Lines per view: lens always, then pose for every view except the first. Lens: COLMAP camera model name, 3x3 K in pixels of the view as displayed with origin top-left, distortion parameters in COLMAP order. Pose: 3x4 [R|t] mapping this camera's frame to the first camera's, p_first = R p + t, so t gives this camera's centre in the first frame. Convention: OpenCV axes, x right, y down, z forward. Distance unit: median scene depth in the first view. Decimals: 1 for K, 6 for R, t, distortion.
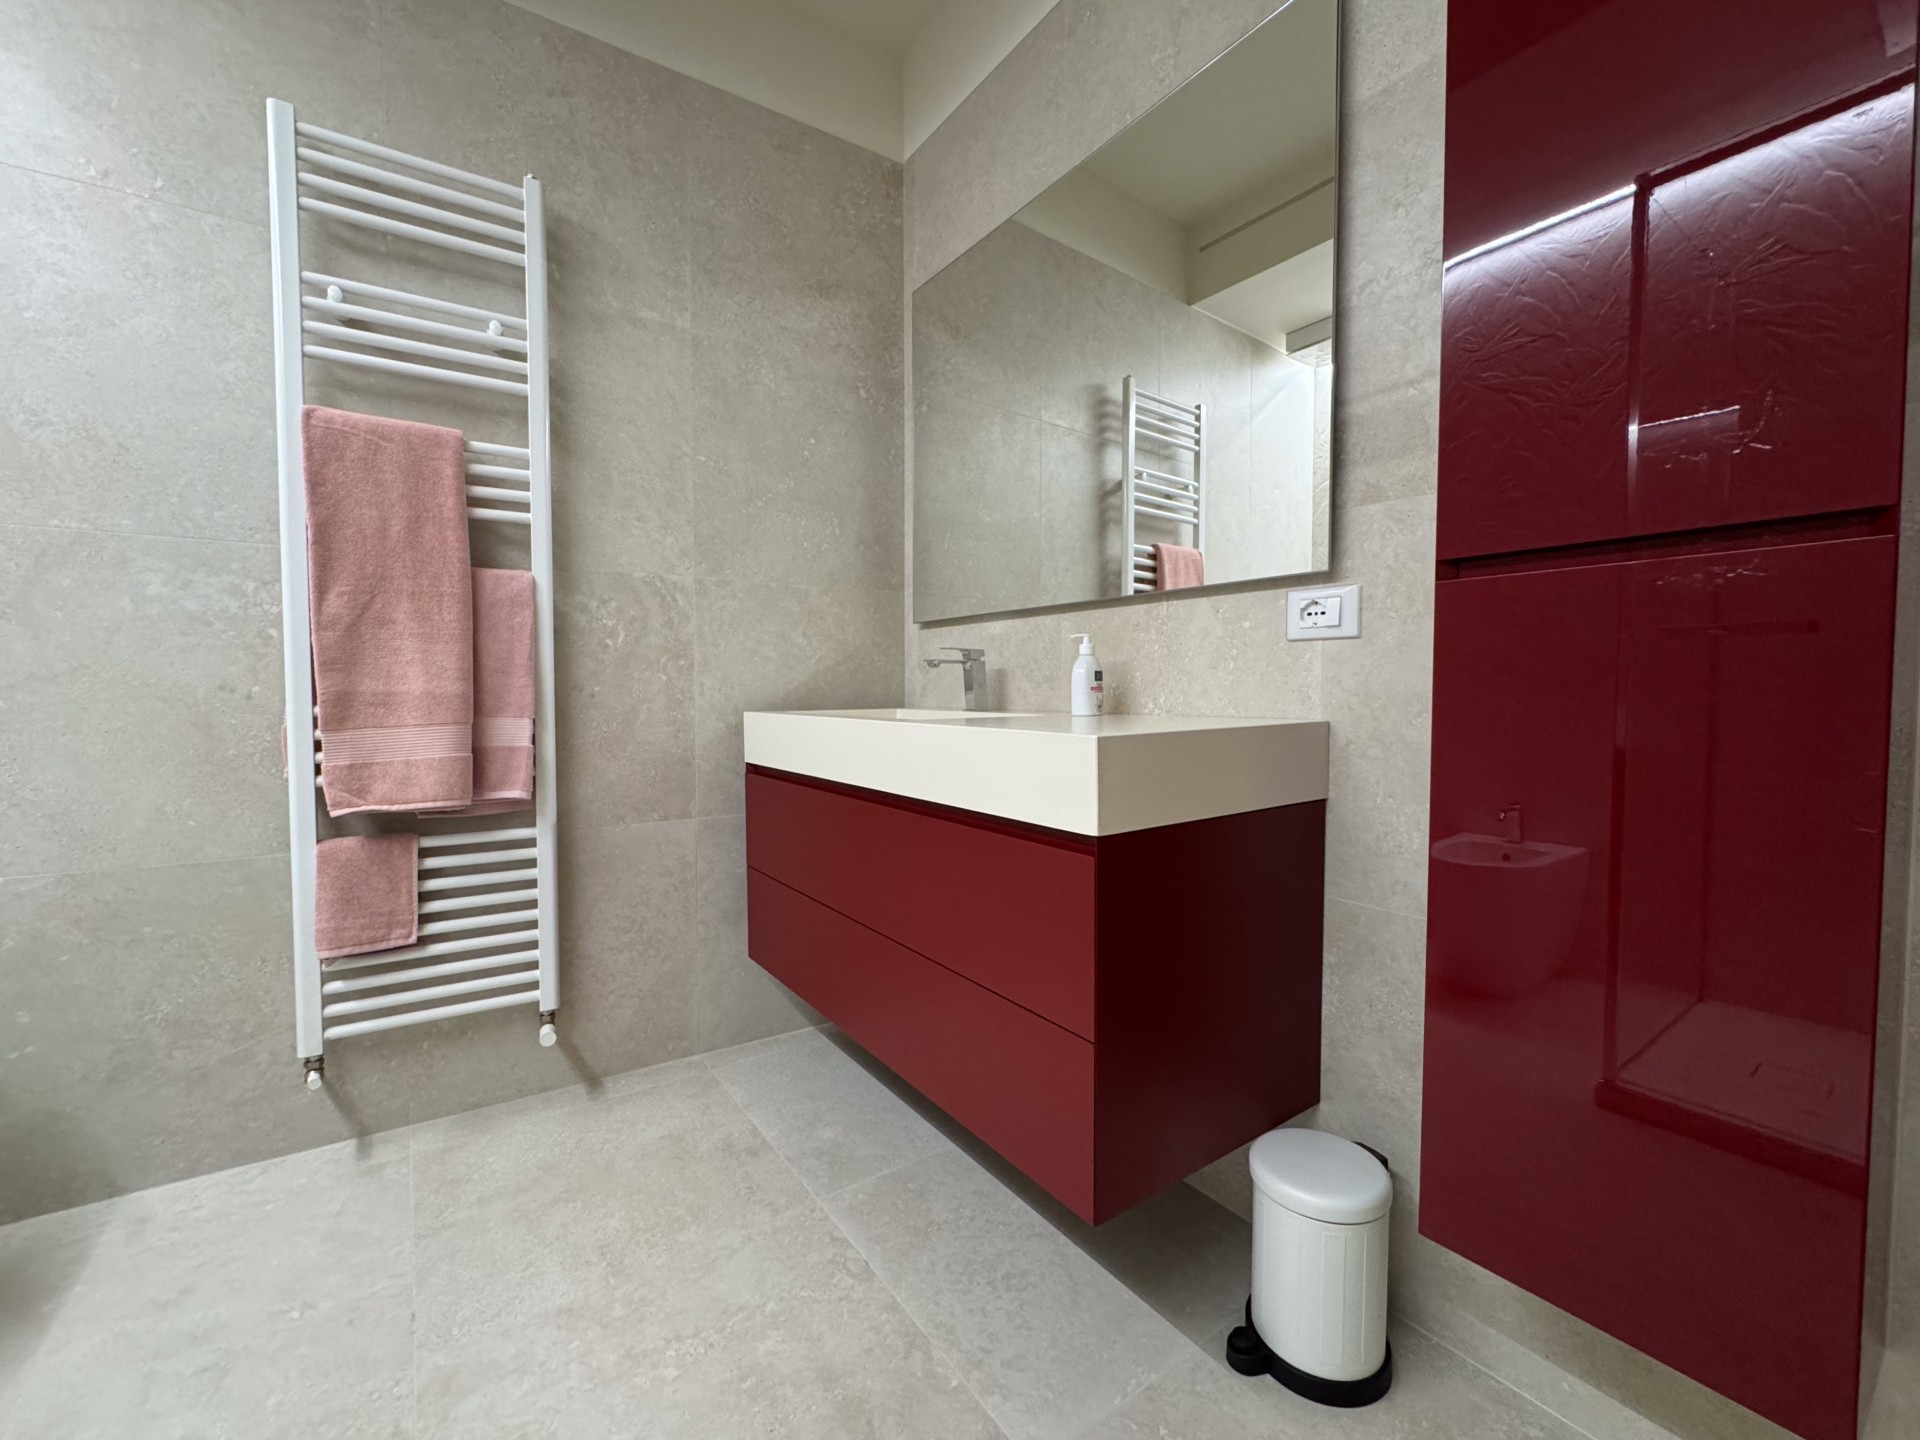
lens RADIAL K [[776.1, 0, 980.0], [0, 776.1, 718.3], [0, 0, 1]] dist [-0.002785, -0.000062]
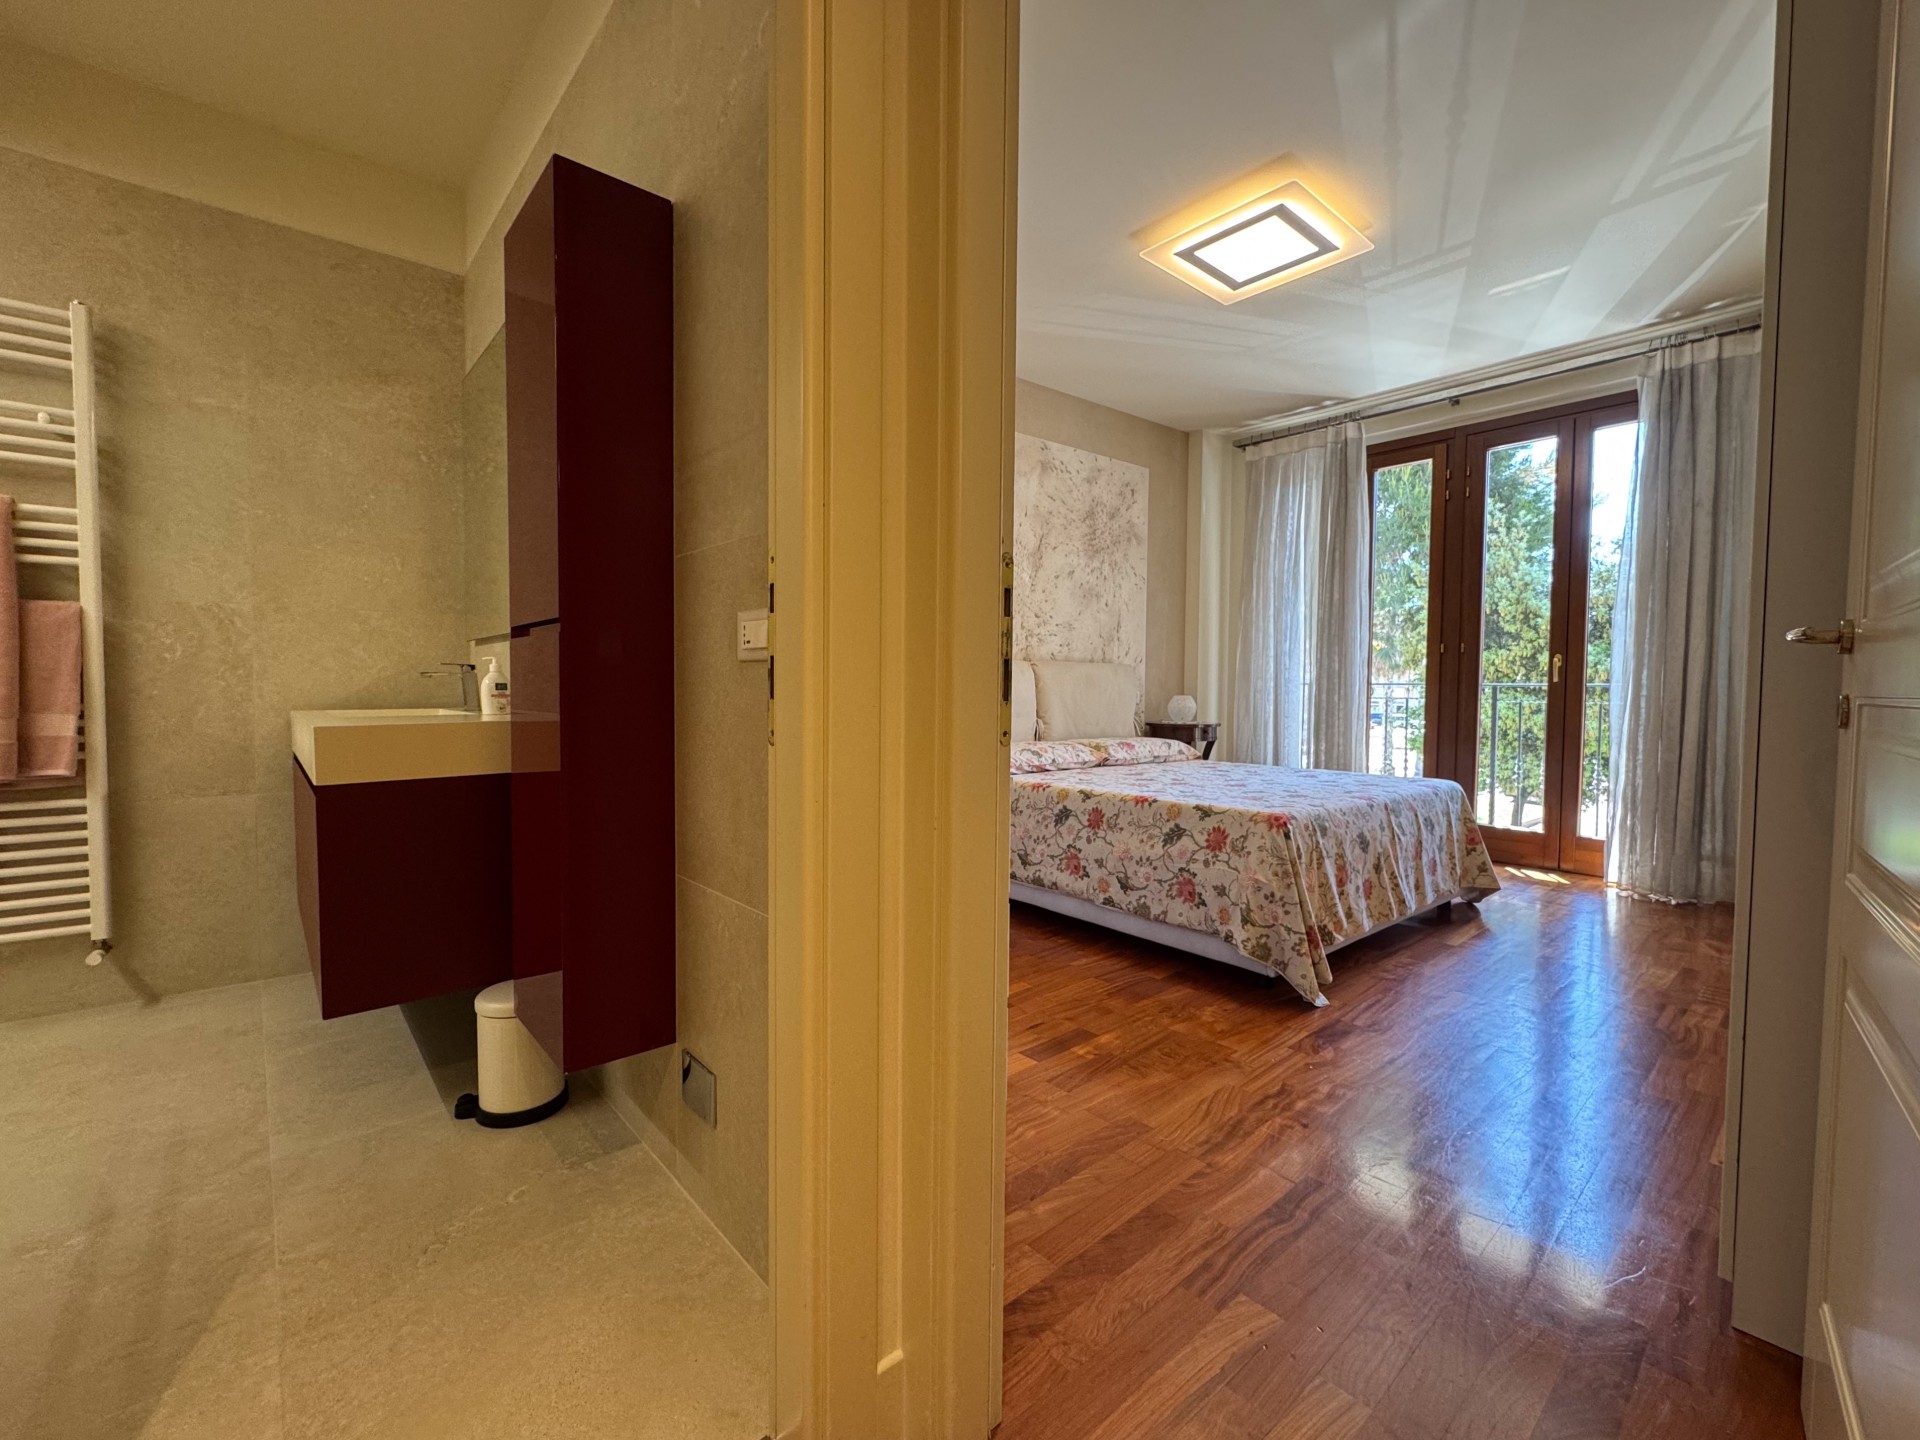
lens RADIAL K [[776.1, 0, 940.1], [0, 776.1, 719.0], [0, 0, 1]] dist [-0.002785, -0.000062]
pose [[0.994415, 0.003397, 0.105489, 0.672069], [-0.003452, 0.999994, 0.000342, 0.001863], [-0.105487, -0.000704, 0.994420, -0.416122]]
